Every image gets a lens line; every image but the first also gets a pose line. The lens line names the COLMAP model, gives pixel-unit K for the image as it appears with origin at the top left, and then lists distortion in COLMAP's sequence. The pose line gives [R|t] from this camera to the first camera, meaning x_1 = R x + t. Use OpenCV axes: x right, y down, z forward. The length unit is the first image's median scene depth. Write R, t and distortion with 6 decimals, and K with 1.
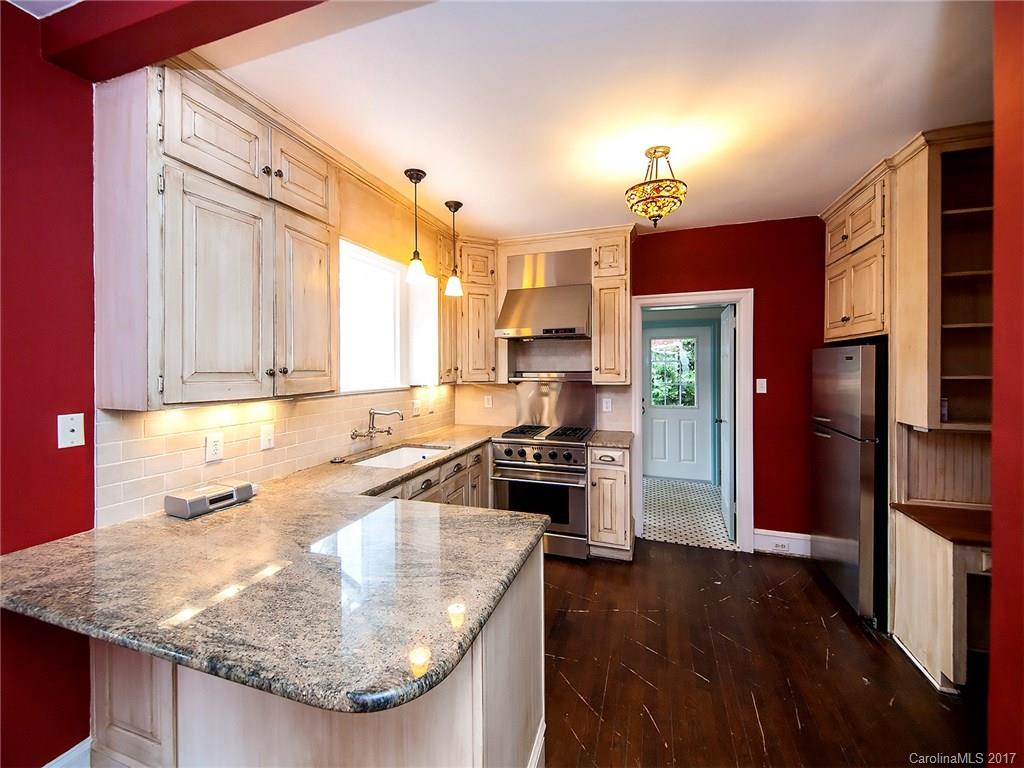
lens RADIAL K [[415.5, 0, 510.2], [0, 415.5, 365.0], [0, 0, 1]] dist [0.008837, -0.000130]
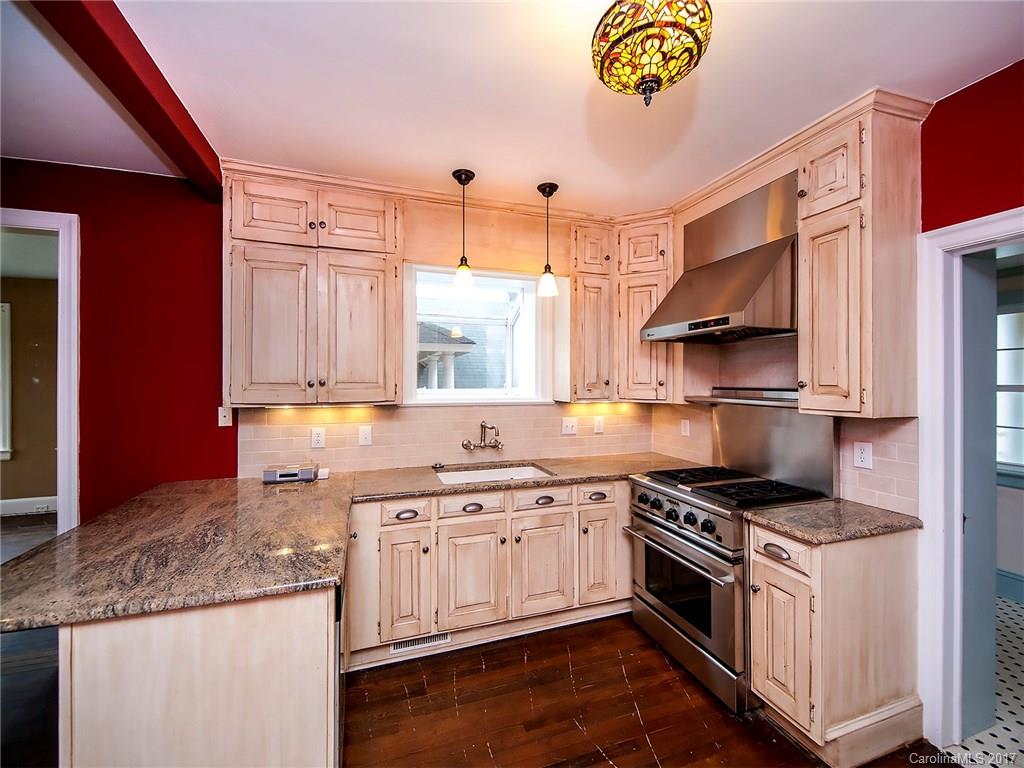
lens RADIAL K [[418.1, 0, 509.5], [0, 418.1, 376.7], [0, 0, 1]] dist [0.008807, -0.000448]
pose [[0.615808, 0.000339, -0.787896, 0.569127], [-0.001669, 0.999998, -0.000874, -0.002424], [0.787895, 0.001853, 0.615807, 0.490380]]
